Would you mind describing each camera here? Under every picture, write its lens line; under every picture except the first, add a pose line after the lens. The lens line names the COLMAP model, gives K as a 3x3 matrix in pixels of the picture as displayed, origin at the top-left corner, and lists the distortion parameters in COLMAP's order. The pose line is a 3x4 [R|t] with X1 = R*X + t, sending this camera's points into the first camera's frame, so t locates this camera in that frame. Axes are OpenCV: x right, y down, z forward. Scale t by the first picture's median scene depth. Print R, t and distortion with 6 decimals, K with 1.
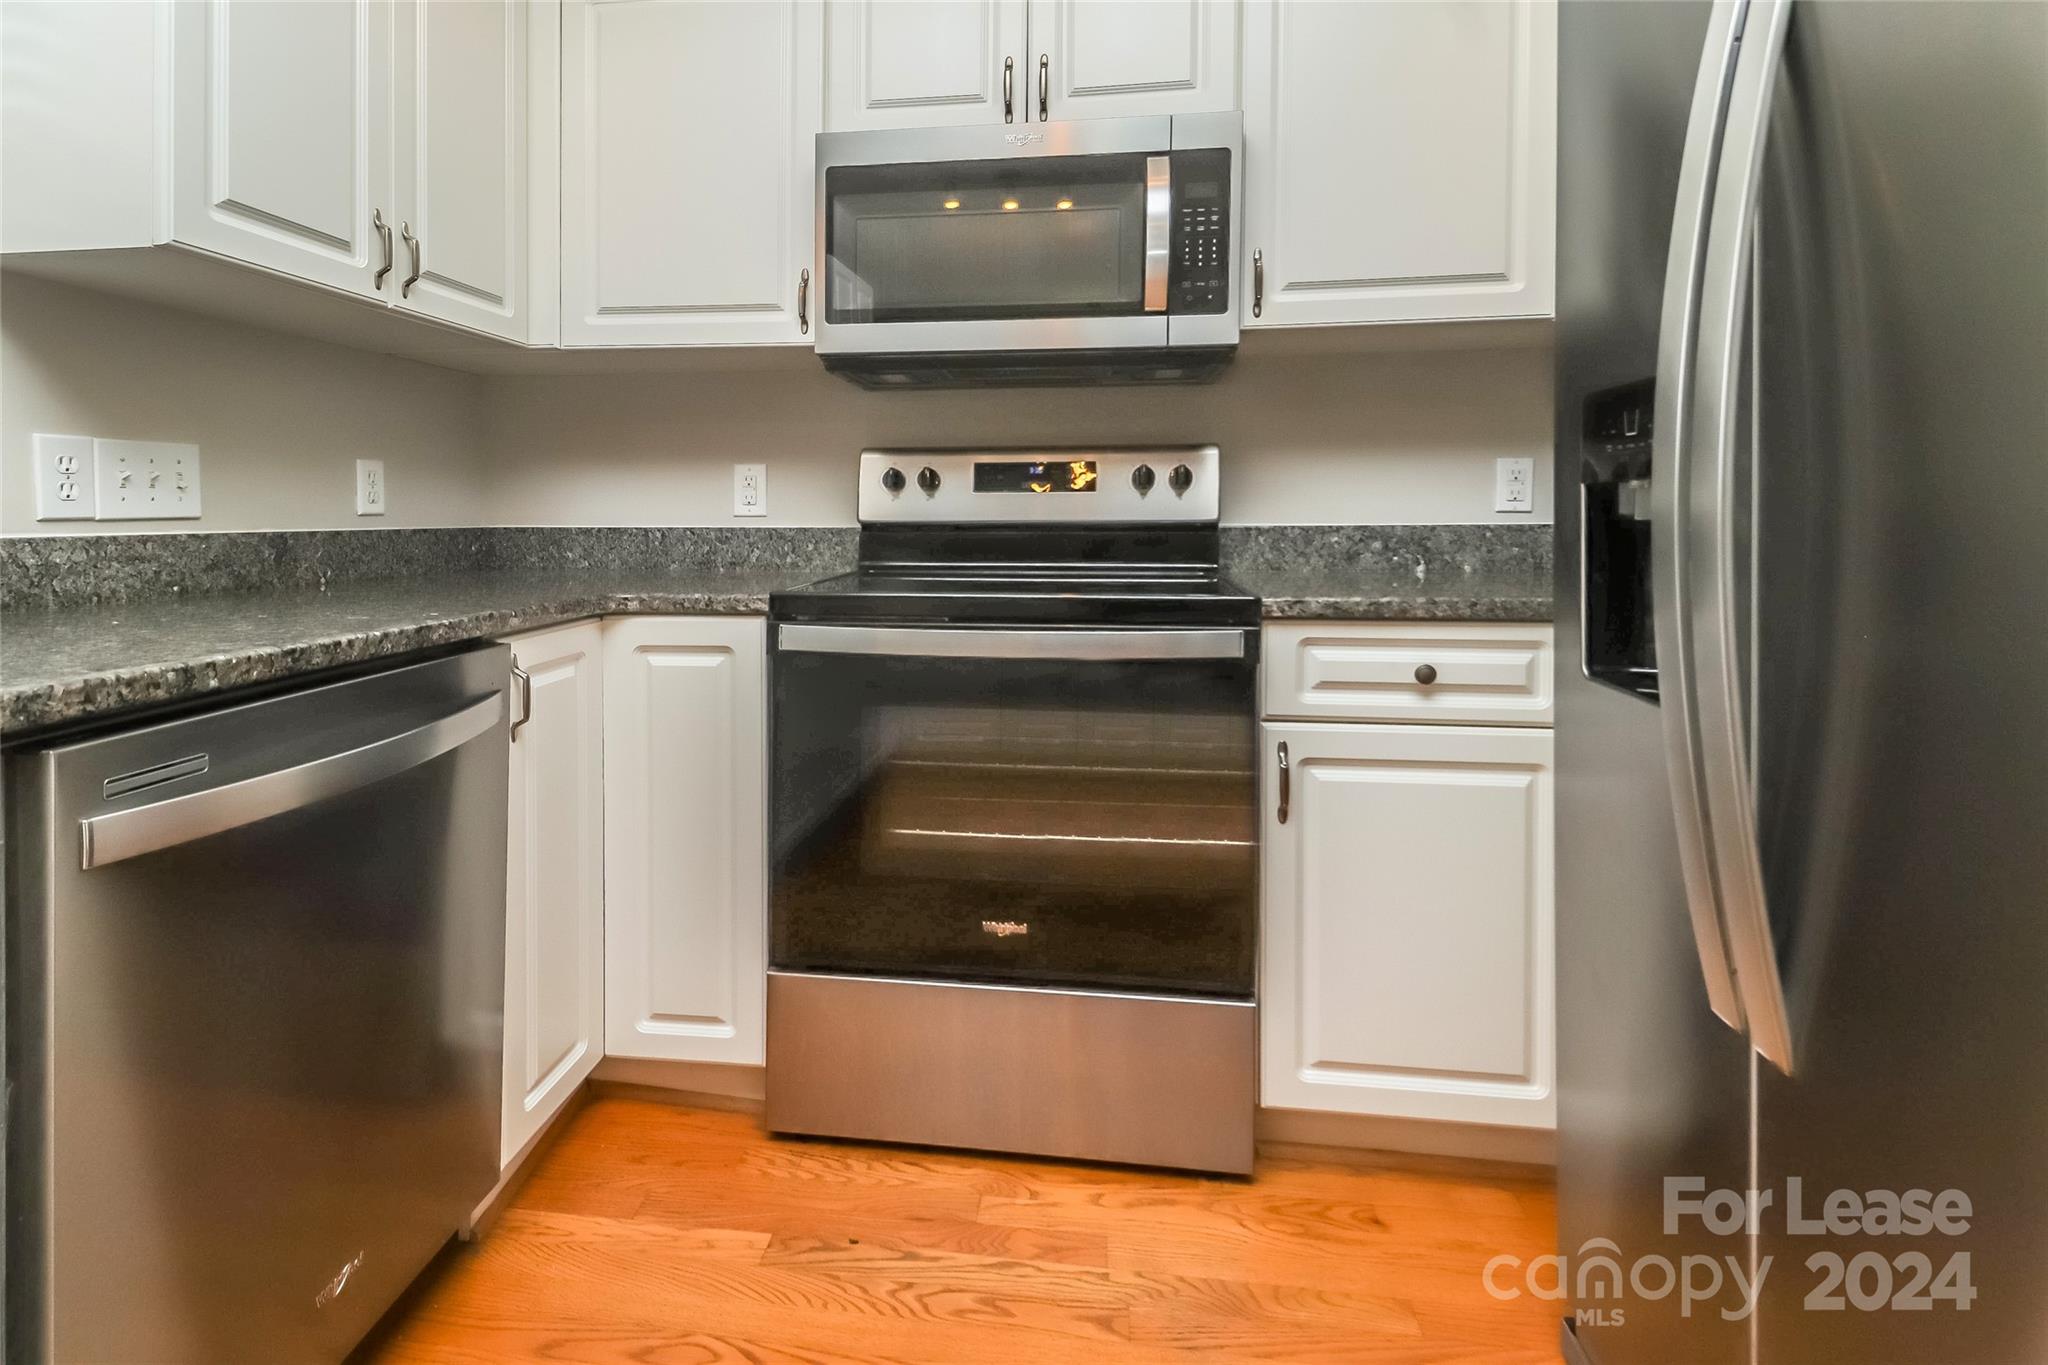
lens RADIAL K [[977.4, 0, 1016.4], [0, 977.4, 524.9], [0, 0, 1]] dist [0.034060, -0.015890]
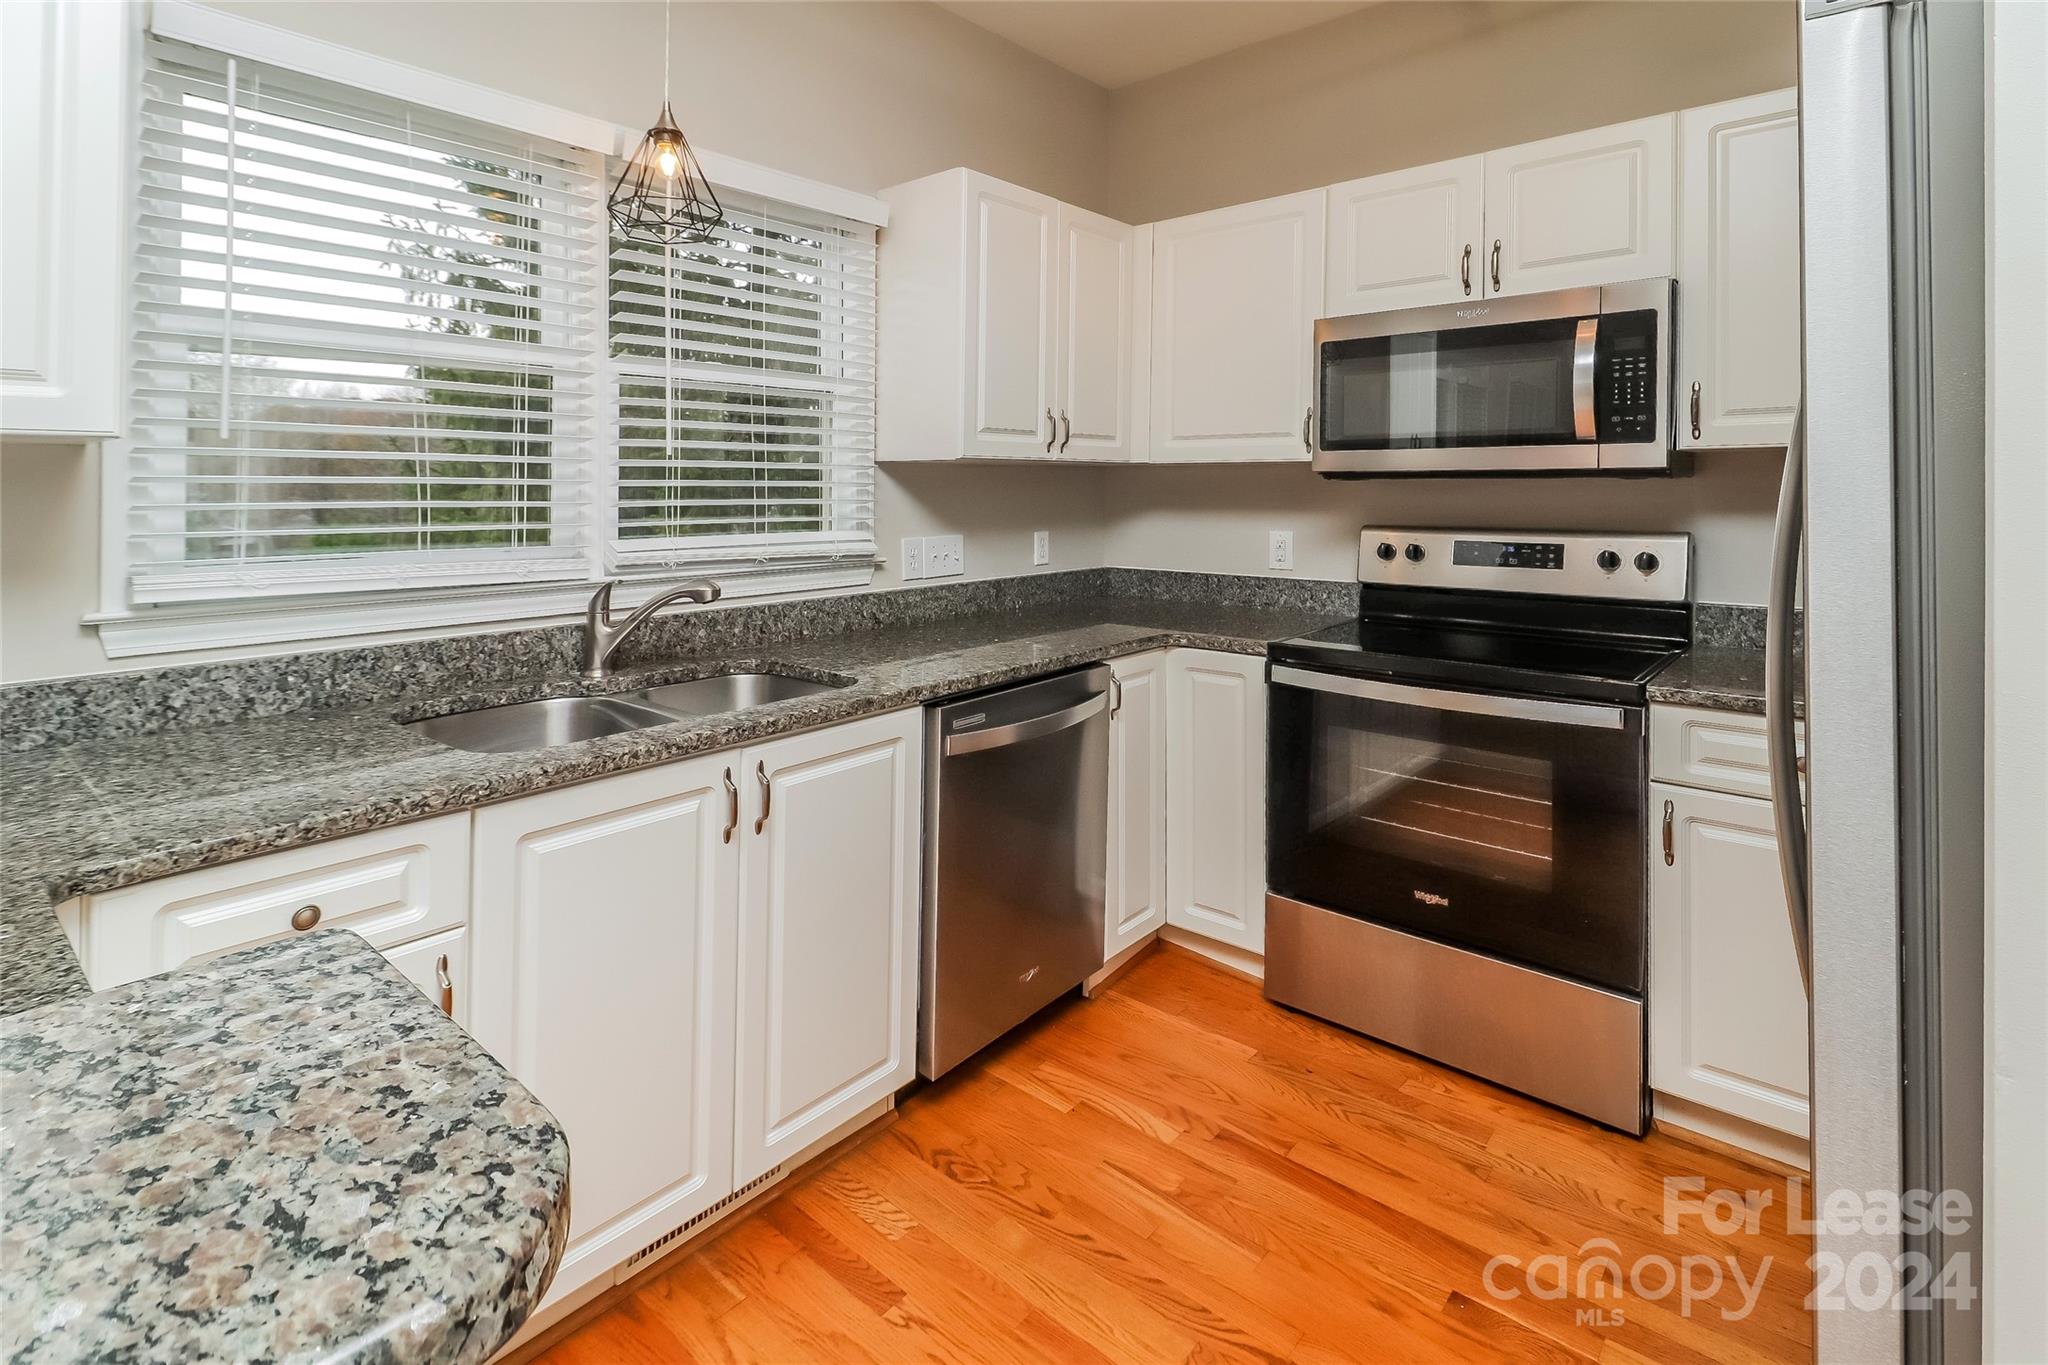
lens RADIAL K [[983.2, 0, 1024.0], [0, 983.2, 682.5], [0, 0, 1]] dist [0.096589, 0.000001]
pose [[0.831345, 0.103254, -0.546081, 0.253711], [-0.006469, 0.984321, 0.176270, -0.126891], [0.555719, -0.143009, 0.818978, -0.414810]]
